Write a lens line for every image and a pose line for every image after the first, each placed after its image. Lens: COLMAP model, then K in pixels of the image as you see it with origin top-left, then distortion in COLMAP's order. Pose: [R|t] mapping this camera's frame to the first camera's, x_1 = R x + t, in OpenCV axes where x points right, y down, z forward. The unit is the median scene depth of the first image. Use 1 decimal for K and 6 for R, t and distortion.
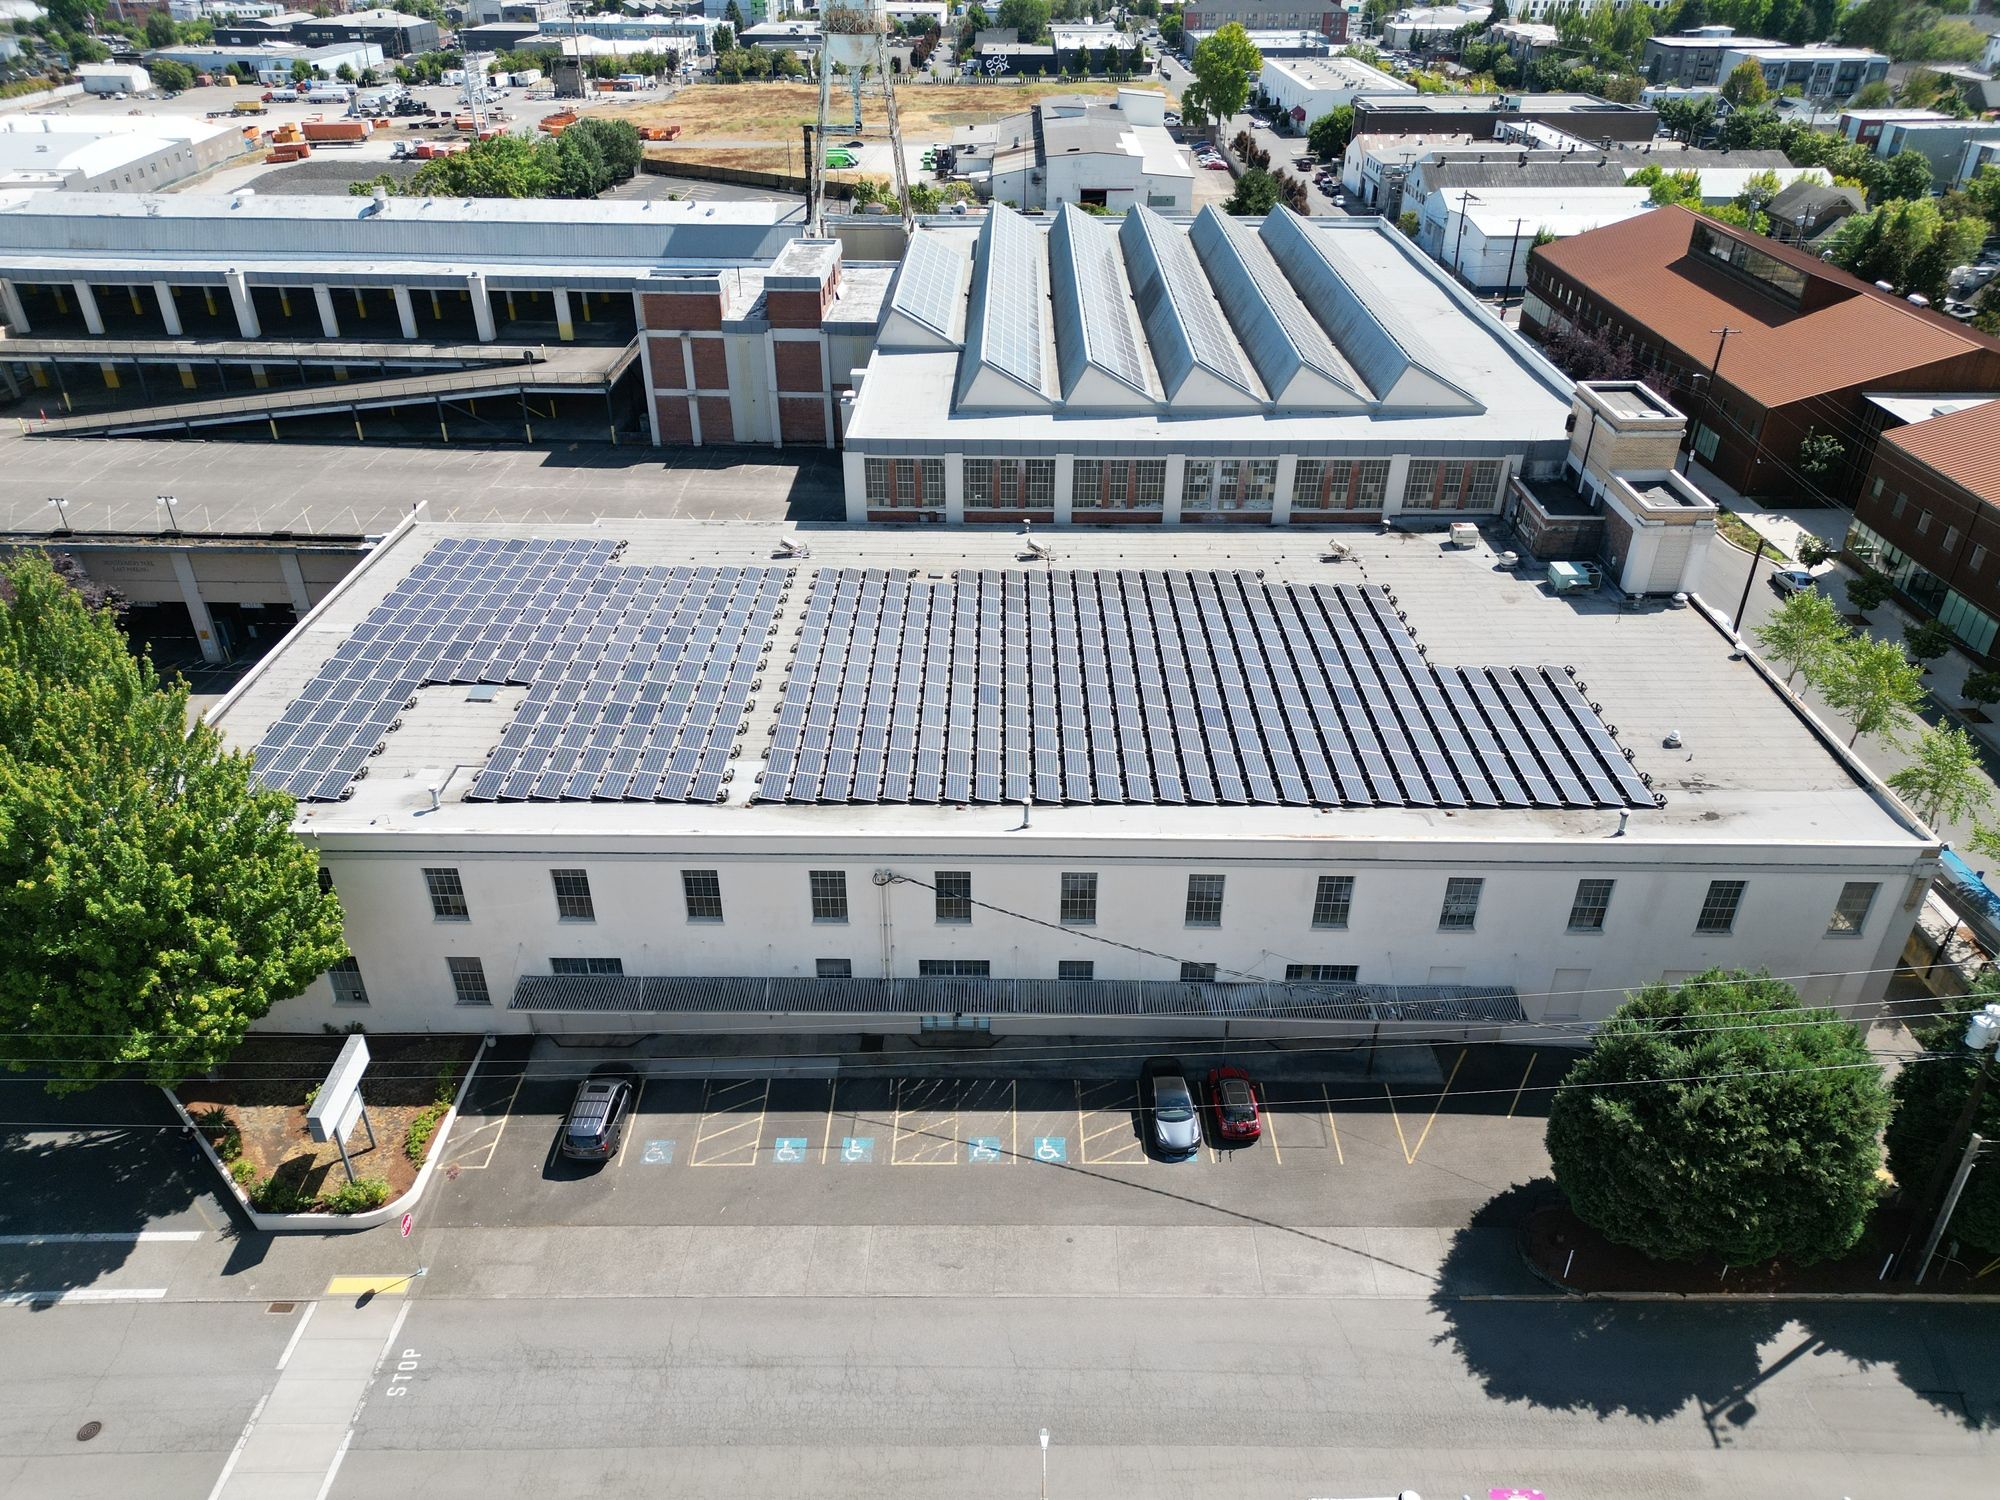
lens RADIAL K [[1414.9, 0, 1000.0], [0, 1414.9, 750.0], [0, 0, 1]] dist [0.080322, -0.161995]
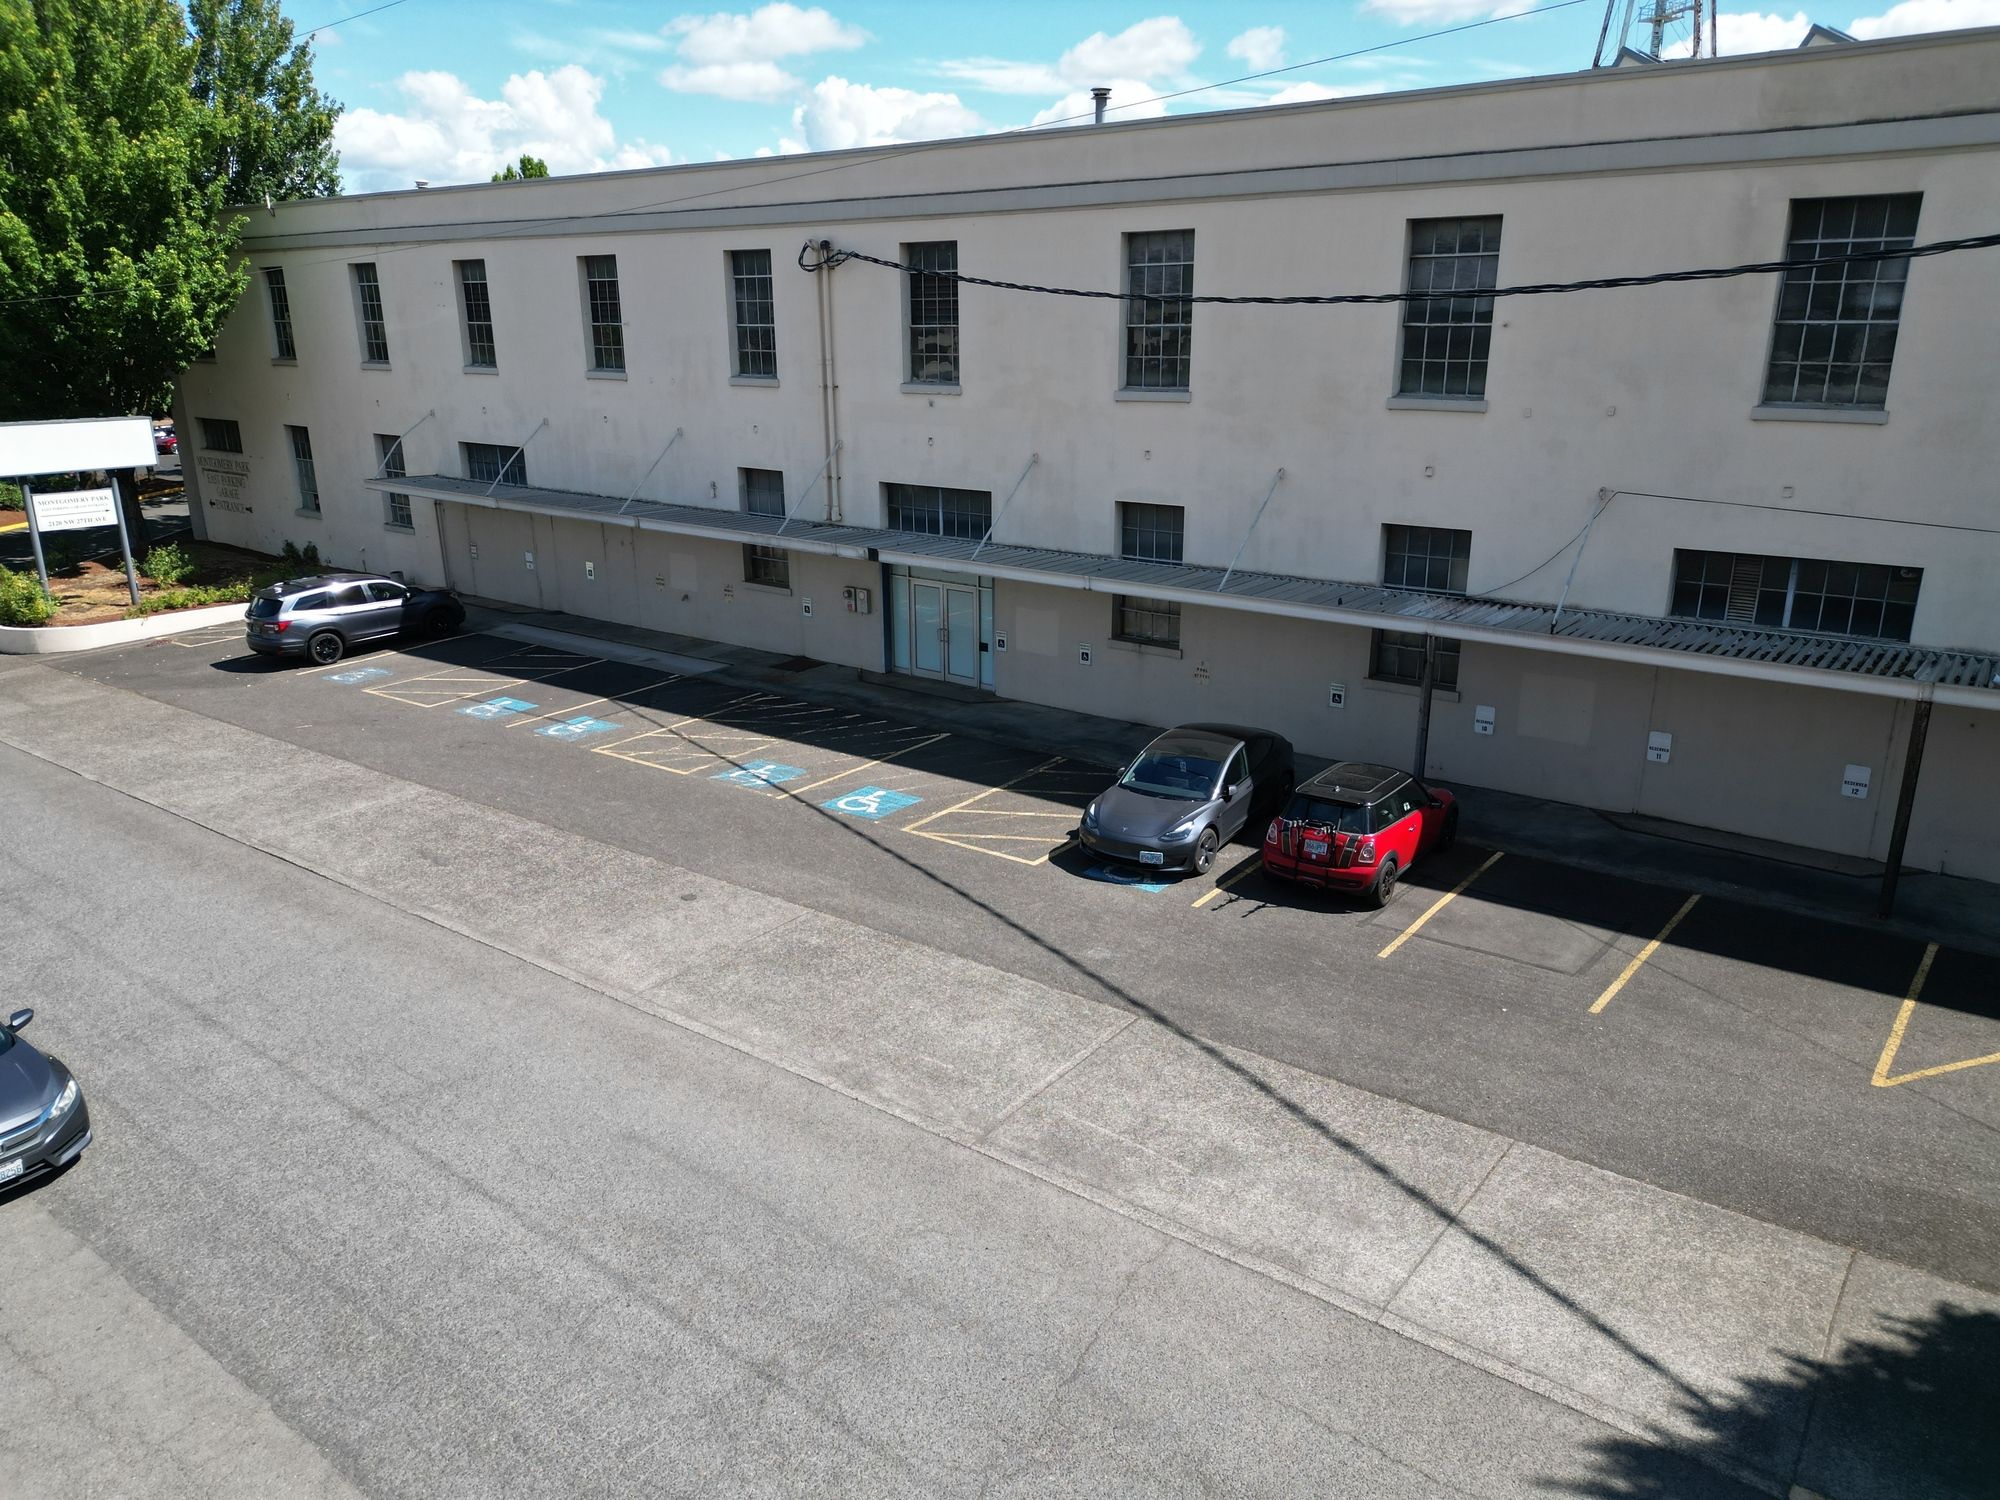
lens RADIAL K [[1407.9, 0, 970.8], [0, 1407.9, 752.9], [0, 0, 1]] dist [0.098819, -0.154282]
pose [[0.797132, 0.187067, -0.574096, 0.305425], [-0.312796, 0.941206, -0.127629, 0.328812], [0.516468, 0.281312, 0.808780, 0.724002]]
